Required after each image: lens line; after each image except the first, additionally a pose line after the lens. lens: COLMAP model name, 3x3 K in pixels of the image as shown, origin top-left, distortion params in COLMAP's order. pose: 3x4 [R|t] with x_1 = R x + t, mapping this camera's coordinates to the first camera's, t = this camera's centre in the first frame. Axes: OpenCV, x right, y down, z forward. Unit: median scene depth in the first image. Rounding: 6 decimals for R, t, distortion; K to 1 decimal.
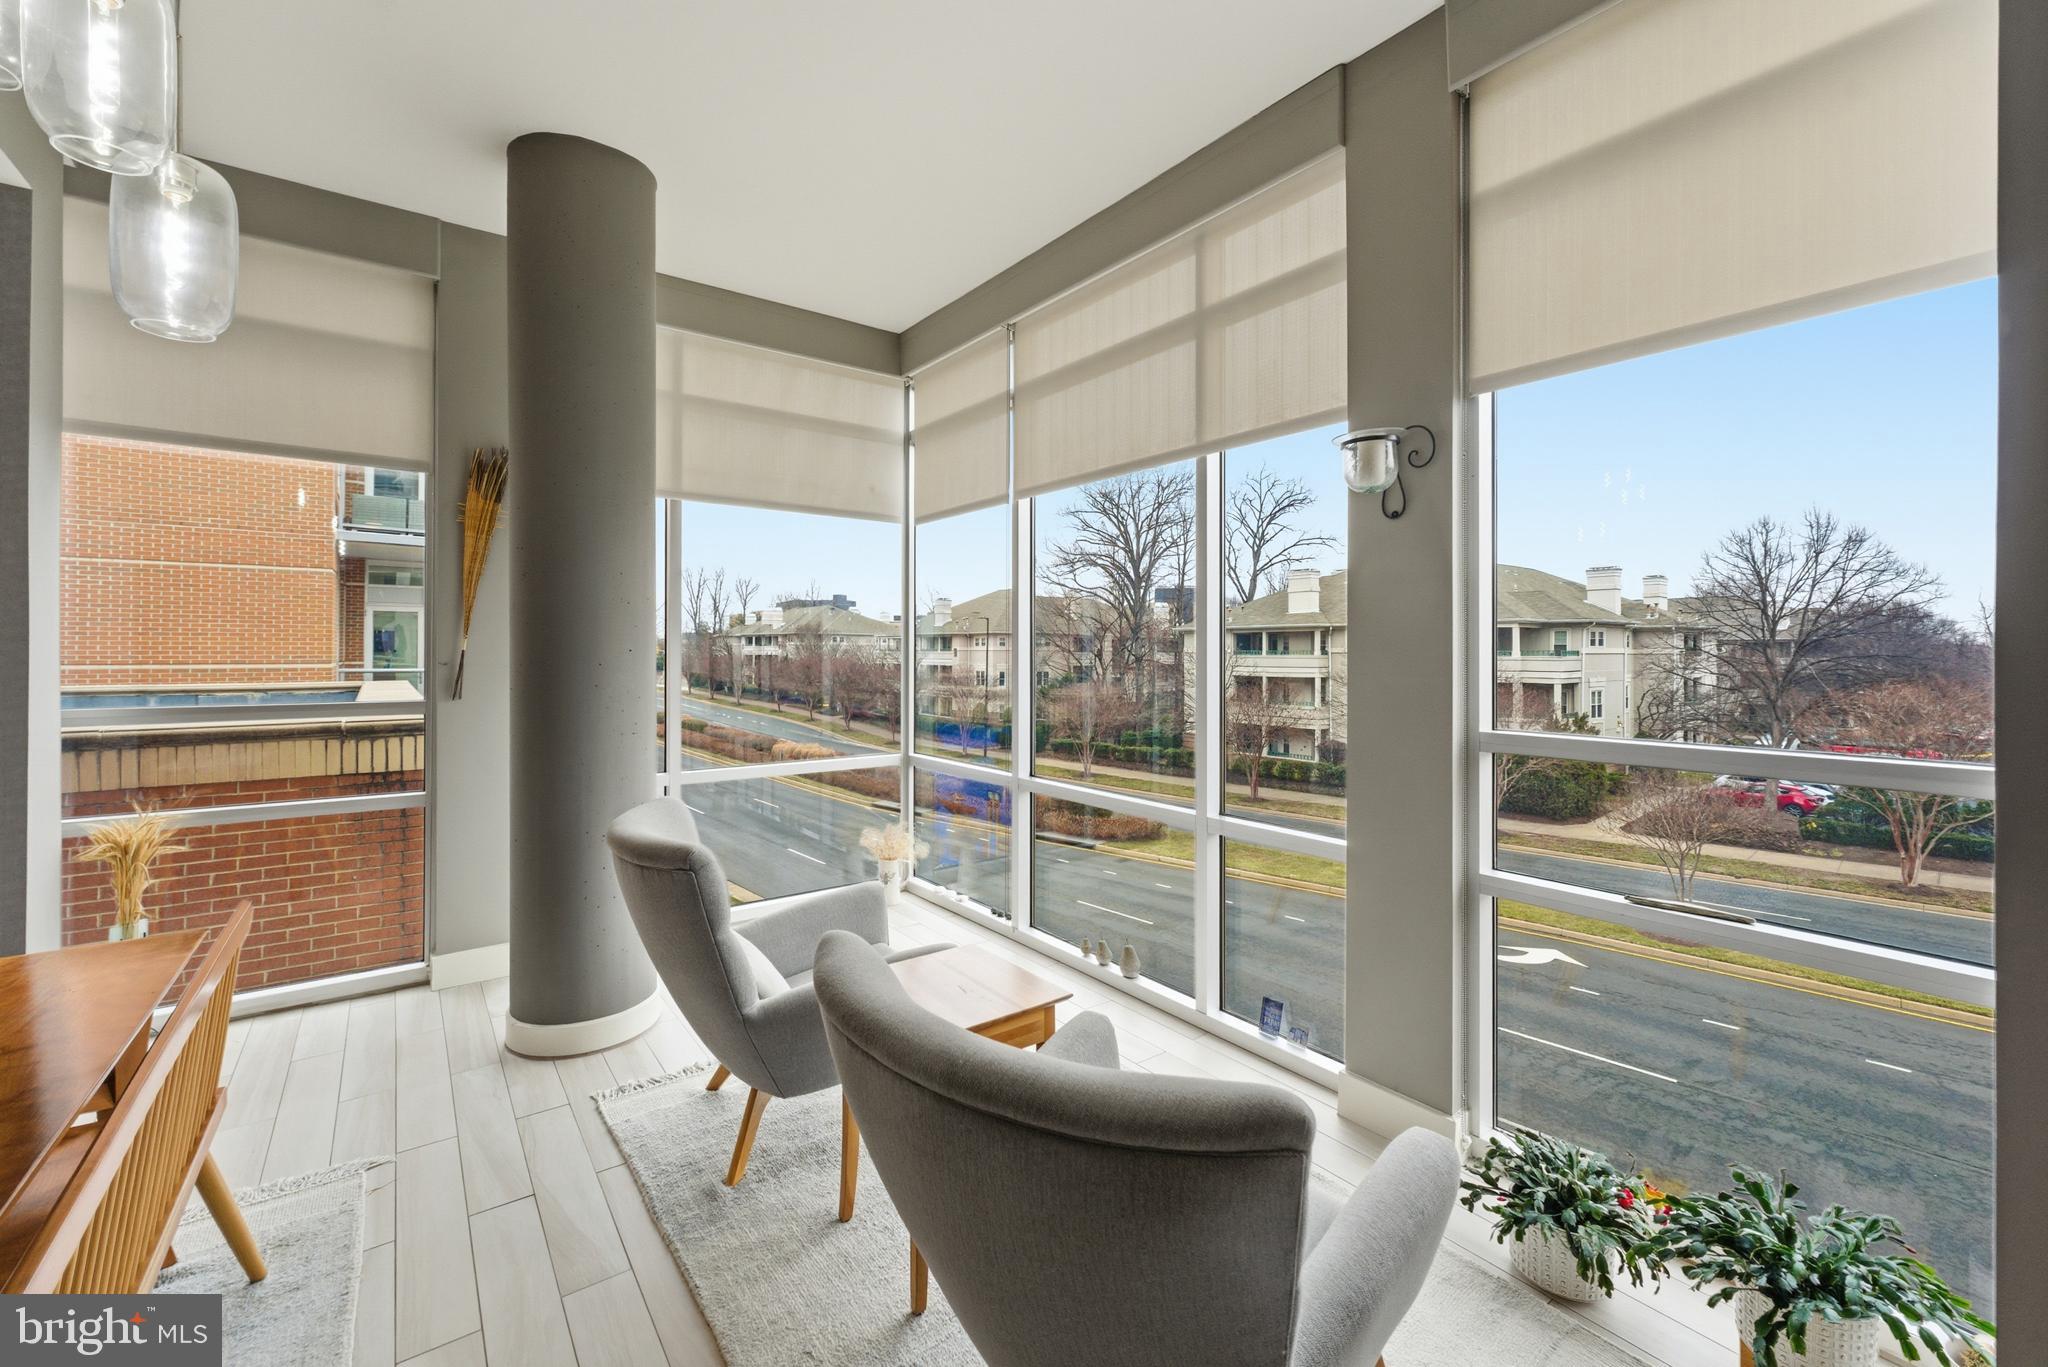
lens RADIAL K [[842.1, 0, 1031.8], [0, 842.1, 643.5], [0, 0, 1]] dist [-0.003279, 0.001346]
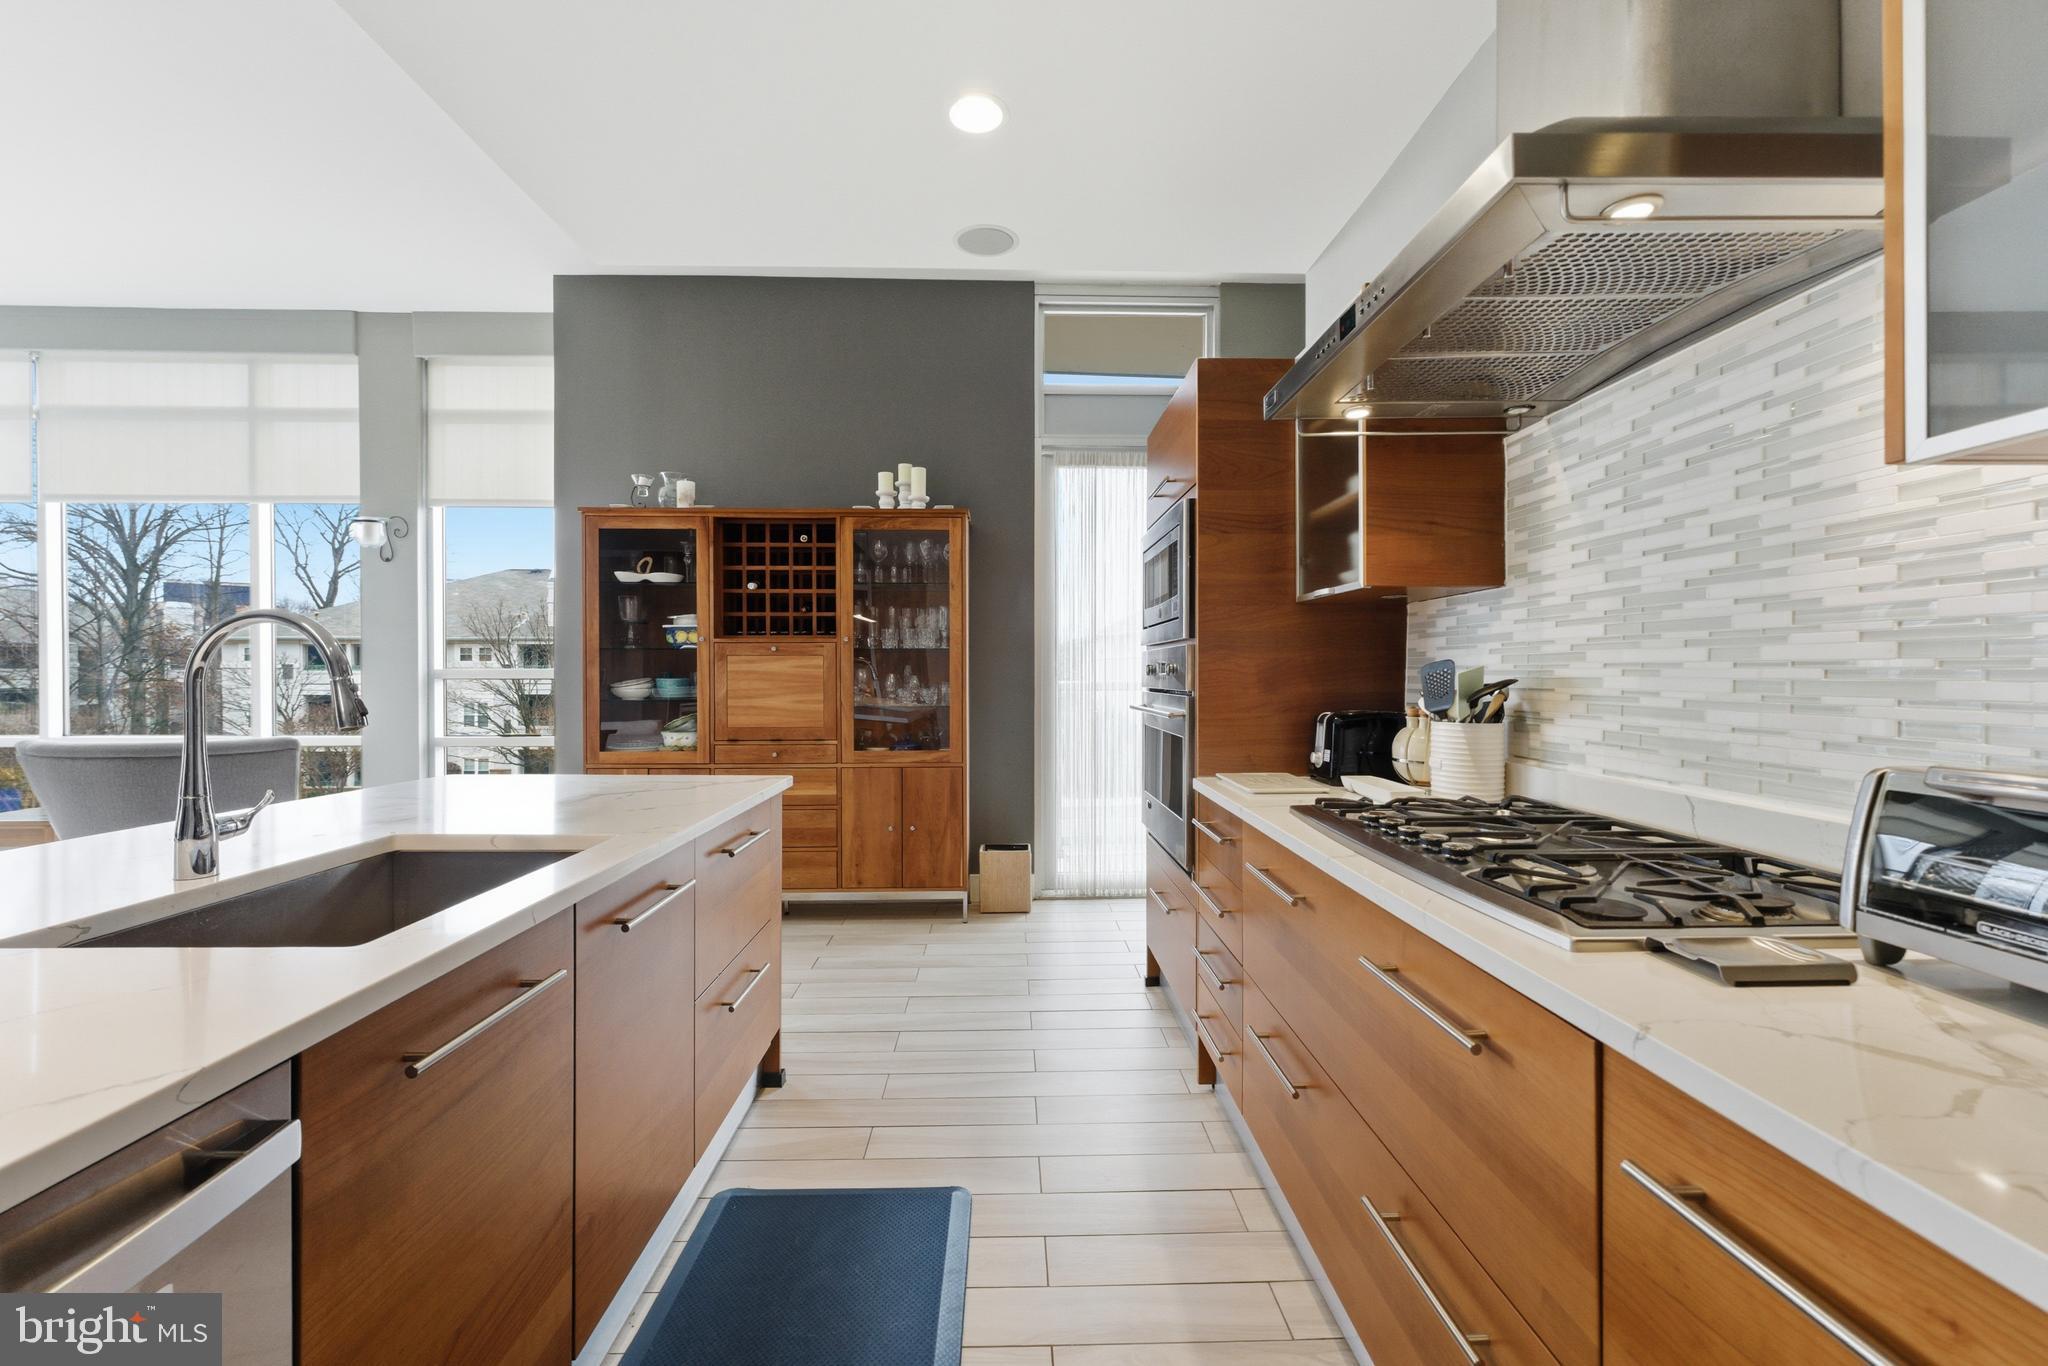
lens RADIAL K [[831.1, 0, 1032.9], [0, 831.1, 681.6], [0, 0, 1]] dist [-0.002954, 0.000994]
pose [[0.577919, -0.010744, 0.816024, -0.020405], [-0.007321, 0.999805, 0.018348, 0.006047], [-0.816061, -0.016578, 0.577727, -0.098639]]
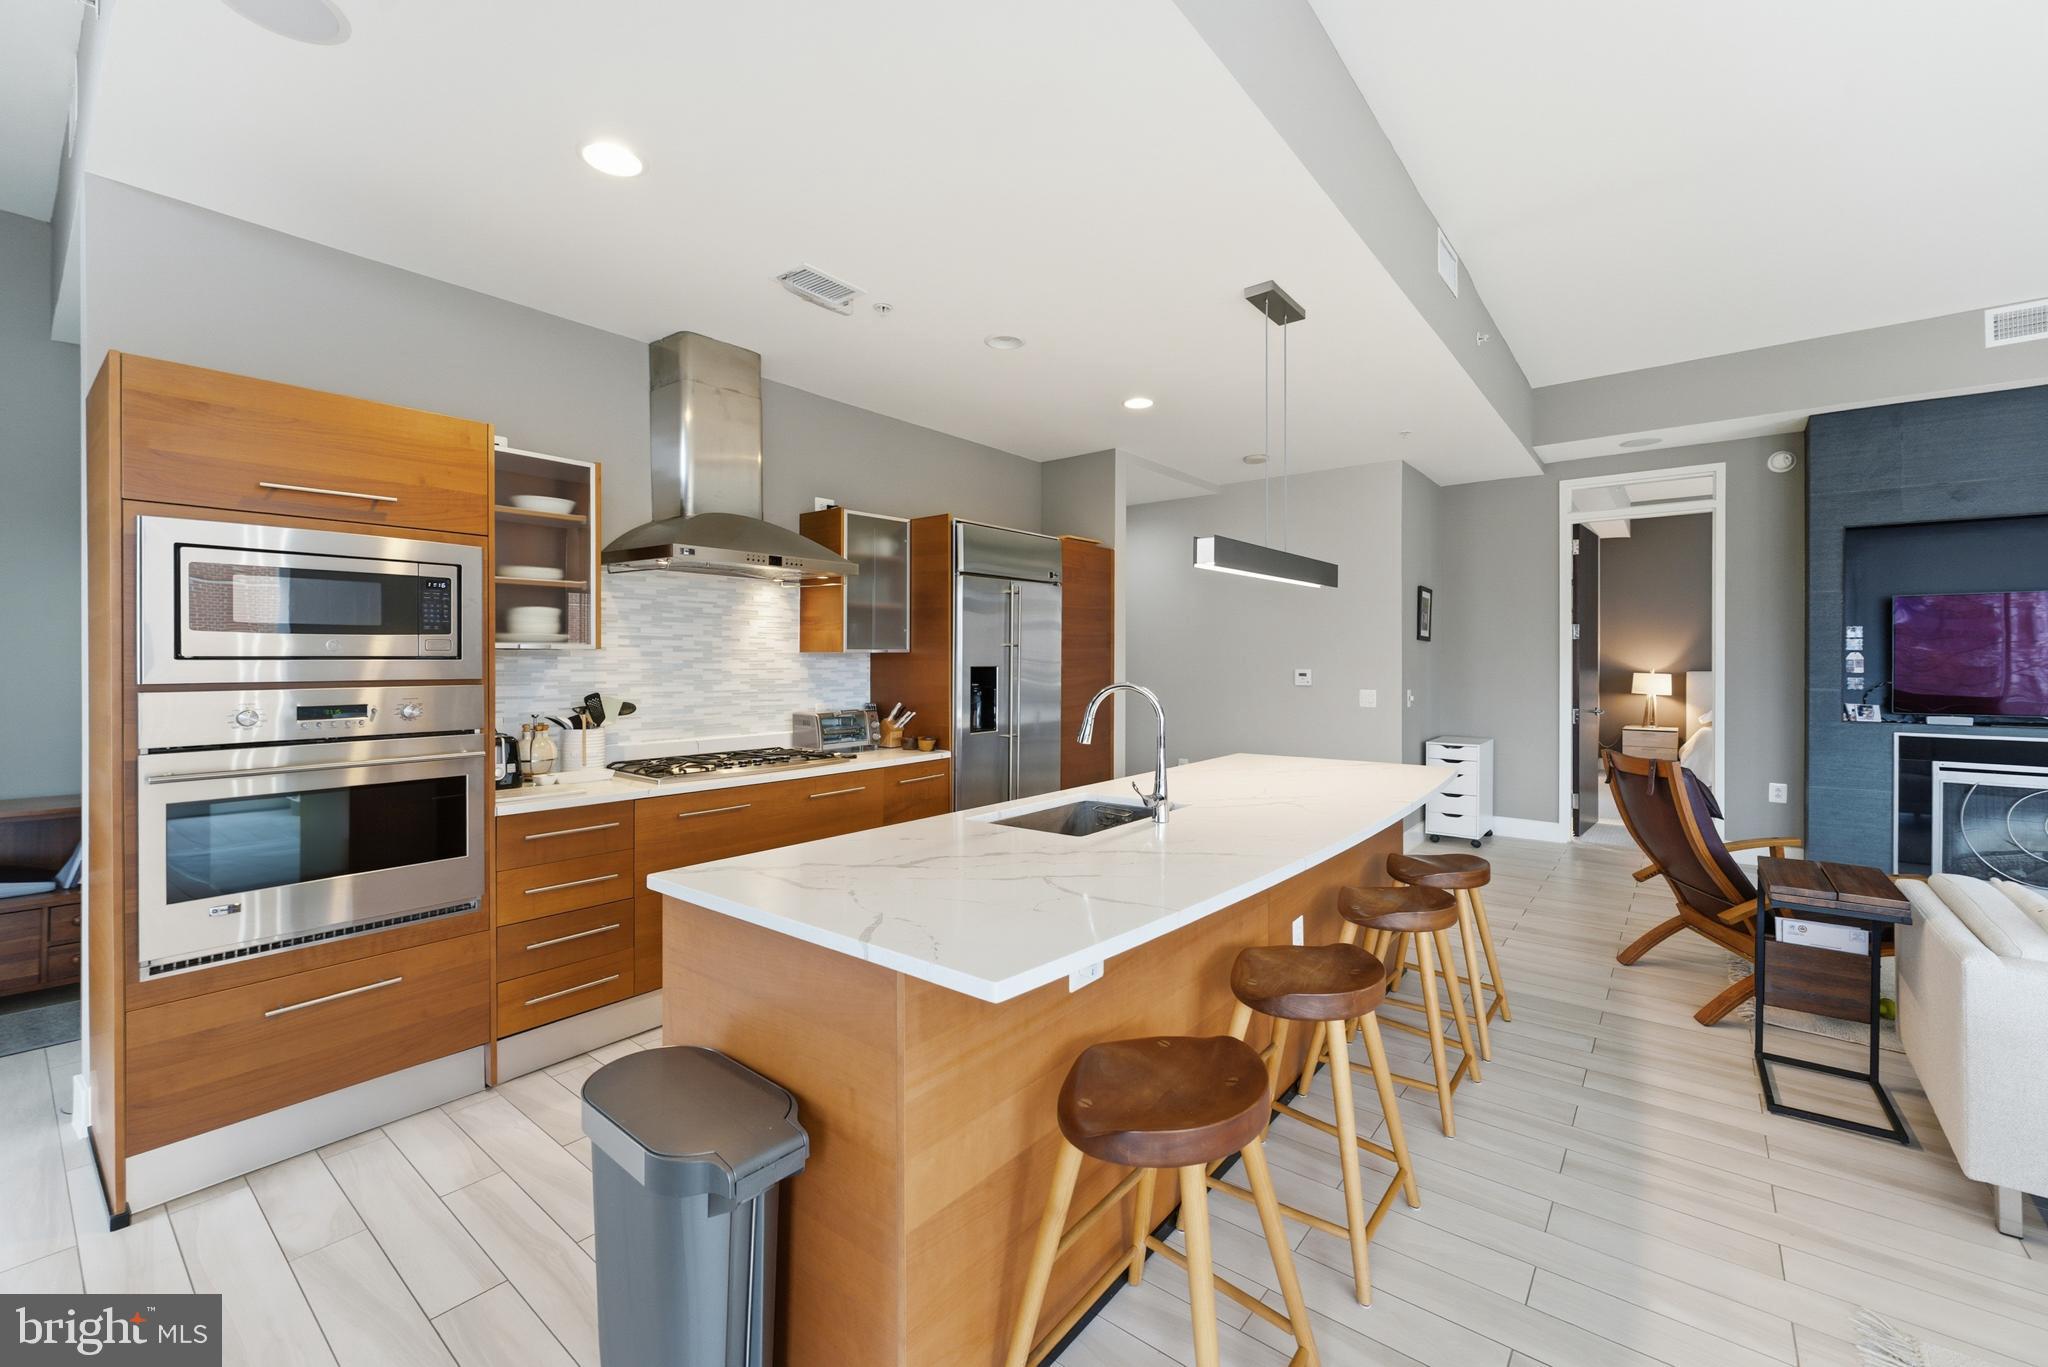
lens RADIAL K [[831.1, 0, 1031.8], [0, 831.1, 663.2], [0, 0, 1]] dist [-0.002954, 0.000994]
pose [[-0.968020, -0.002142, -0.250864, 0.016409], [-0.000495, 0.999978, -0.006629, 0.002499], [0.250873, -0.006293, -0.968000, 0.019771]]
